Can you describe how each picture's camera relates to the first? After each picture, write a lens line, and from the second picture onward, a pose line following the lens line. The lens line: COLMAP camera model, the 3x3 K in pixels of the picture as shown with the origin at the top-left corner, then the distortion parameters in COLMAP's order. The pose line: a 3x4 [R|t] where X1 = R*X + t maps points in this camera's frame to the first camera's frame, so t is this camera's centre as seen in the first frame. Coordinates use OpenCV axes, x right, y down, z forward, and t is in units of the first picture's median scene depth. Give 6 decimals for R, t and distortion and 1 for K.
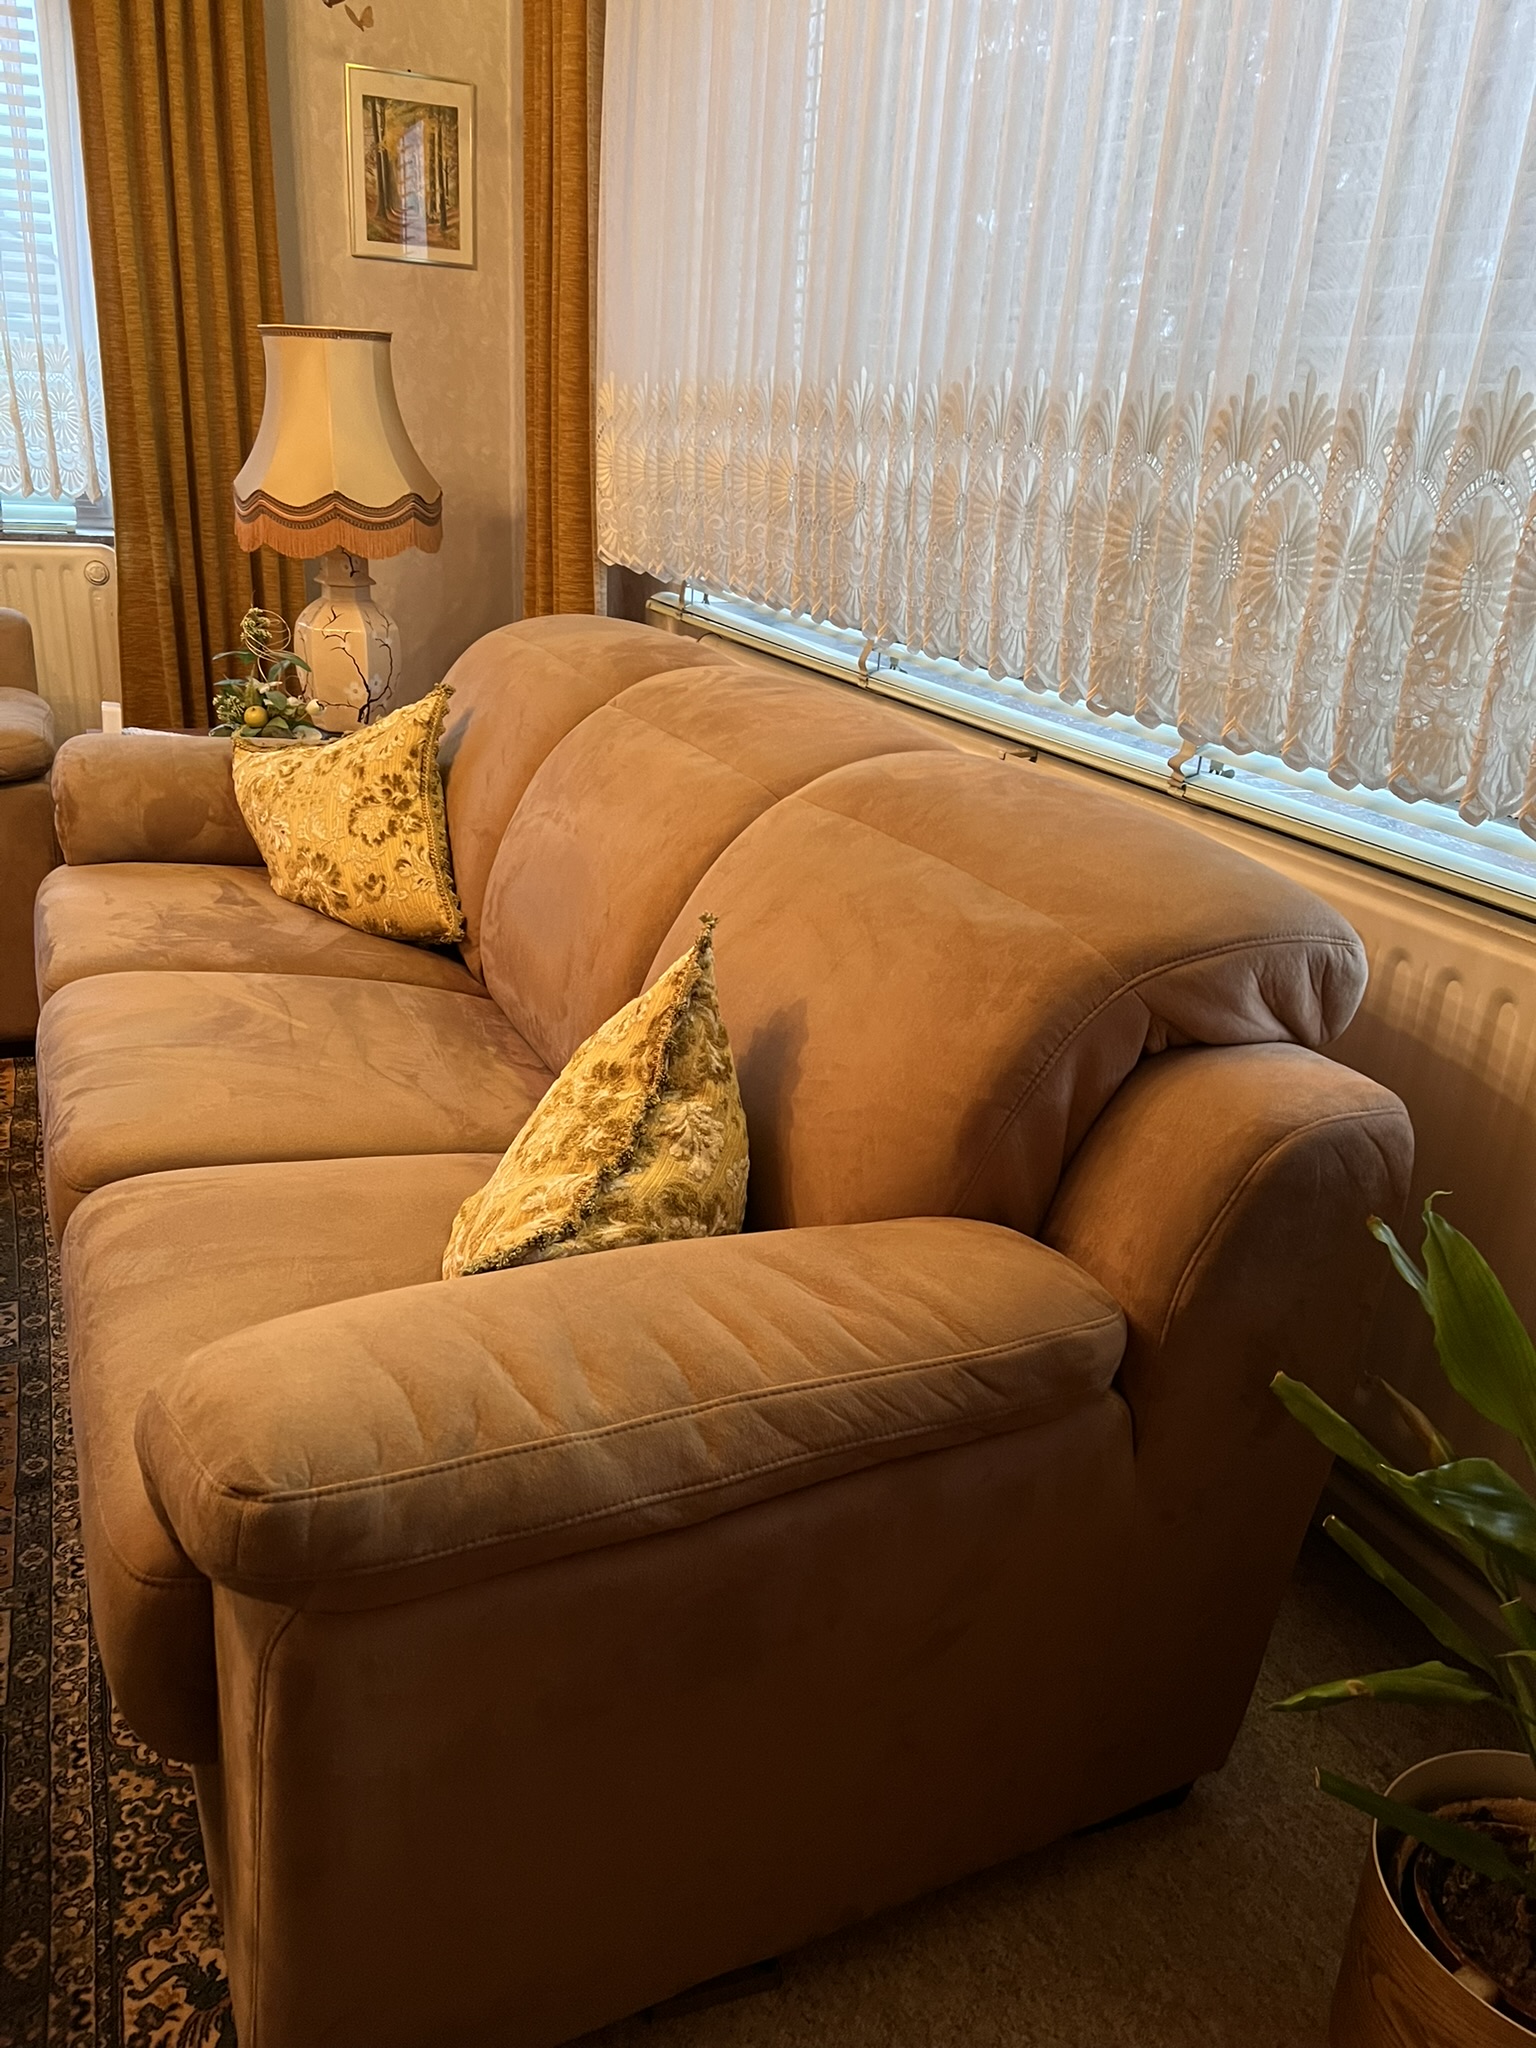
lens RADIAL K [[1536.8, 0, 763.9], [0, 1536.8, 1032.6], [0, 0, 1]] dist [0.054765, -0.068060]
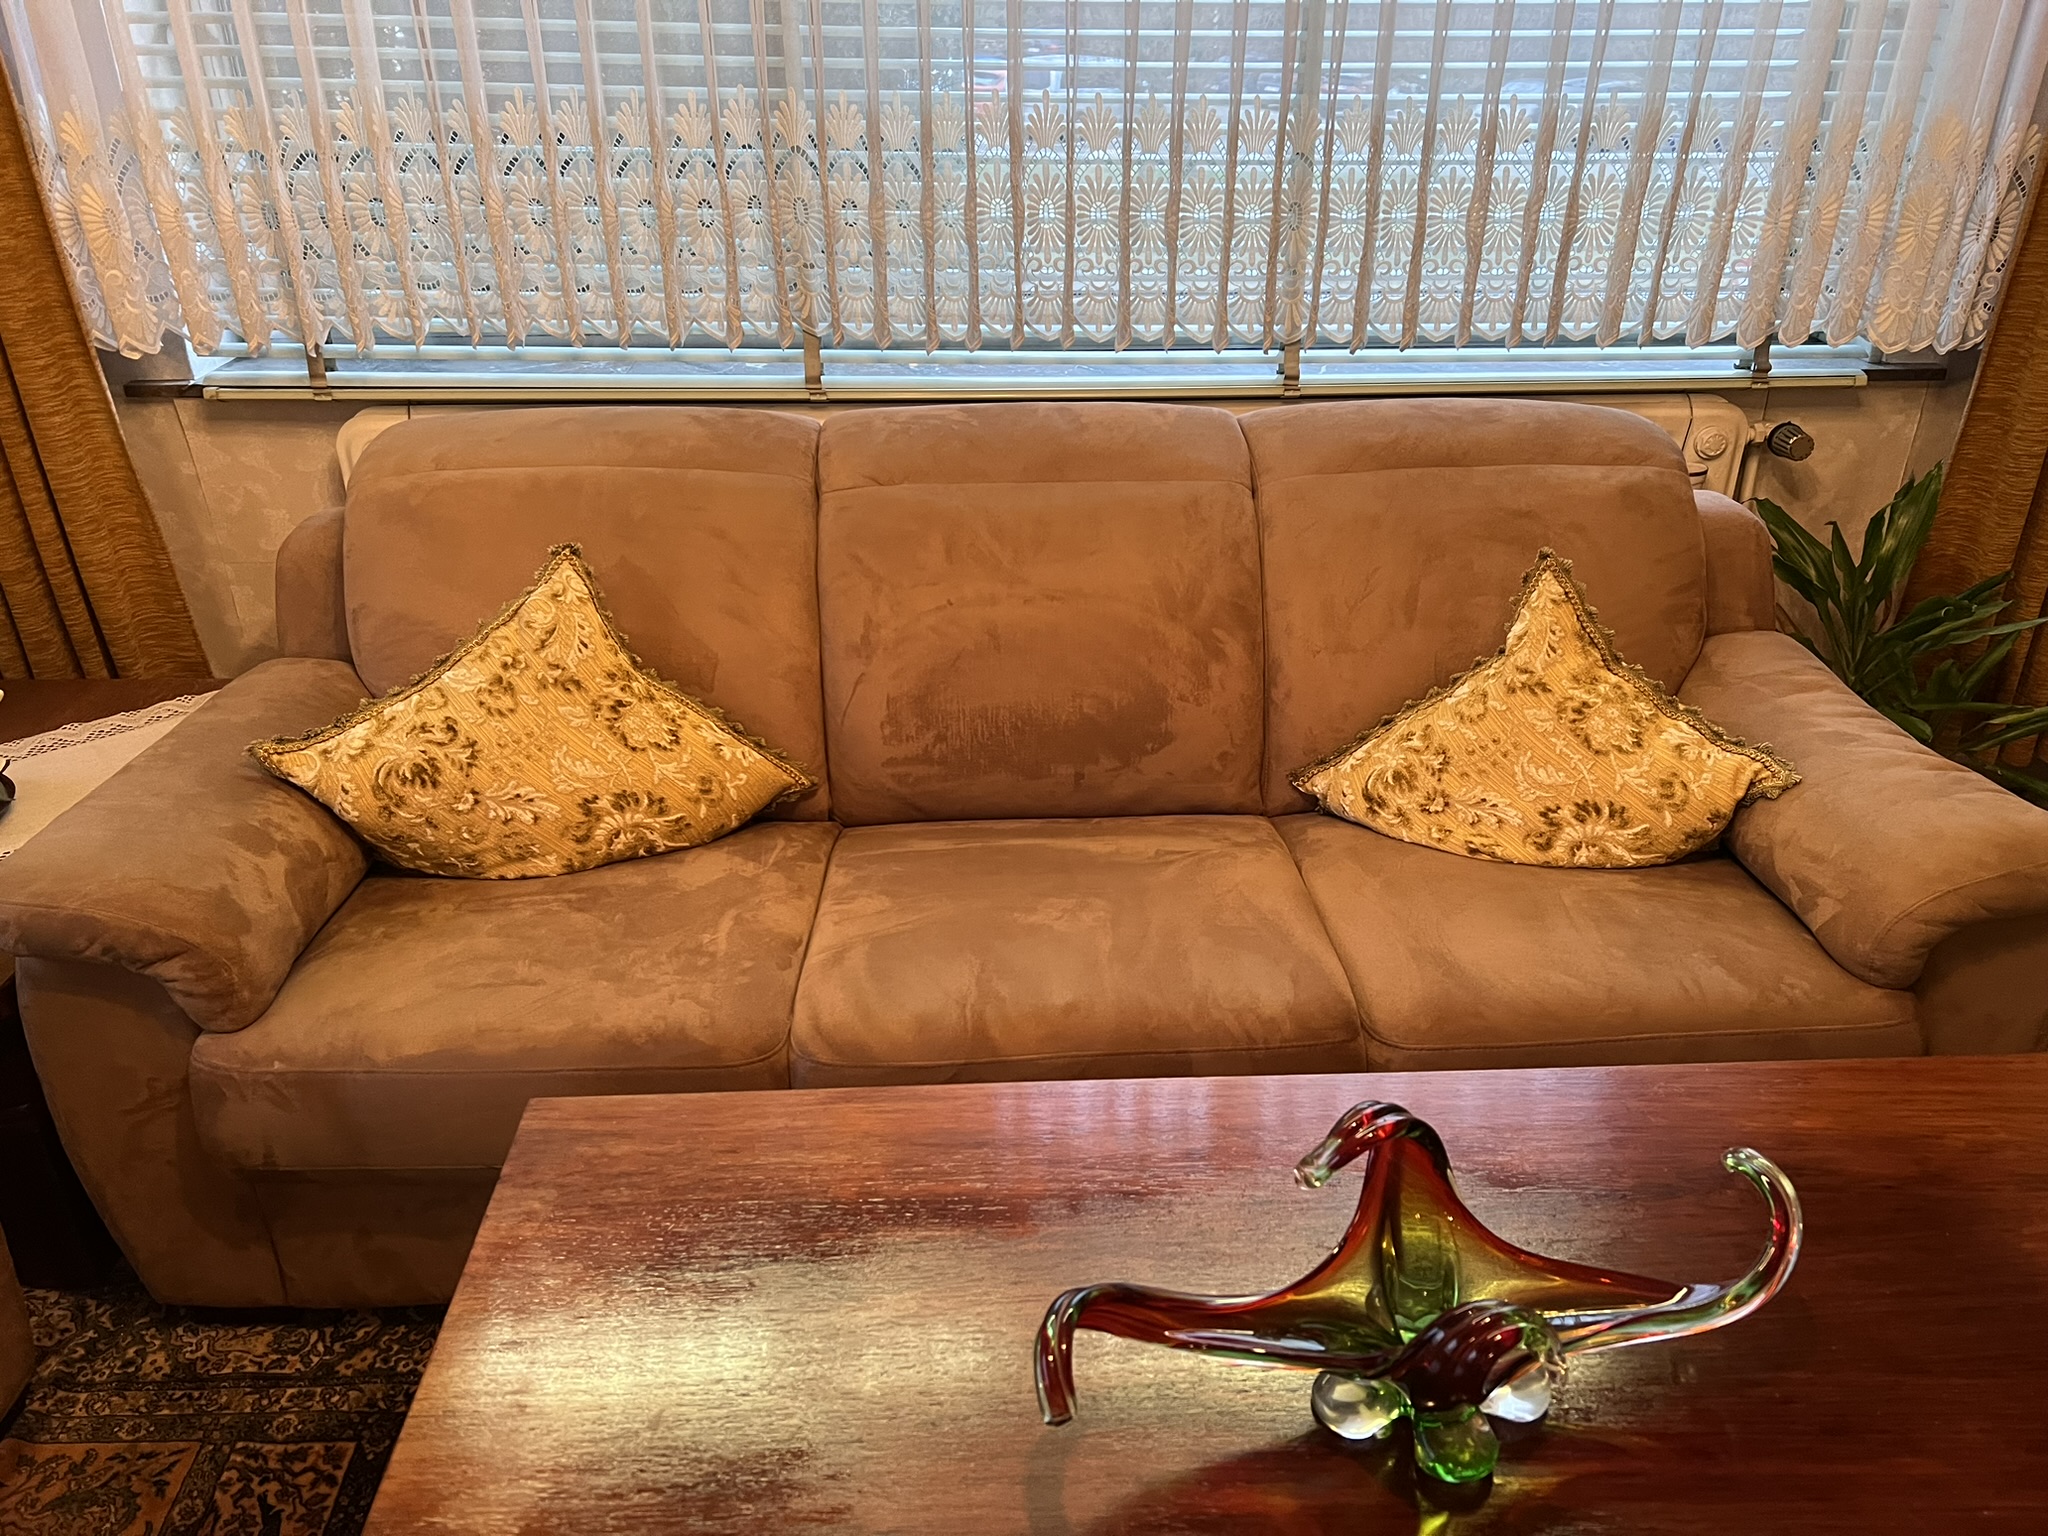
lens RADIAL K [[1536.8, 0, 1041.6], [0, 1536.8, 778.0], [0, 0, 1]] dist [0.054765, -0.068060]
pose [[0.376315, -0.477576, 0.793920, -0.845184], [0.357907, 0.865324, 0.350882, -0.327840], [-0.854570, 0.152107, 0.496562, 0.421491]]
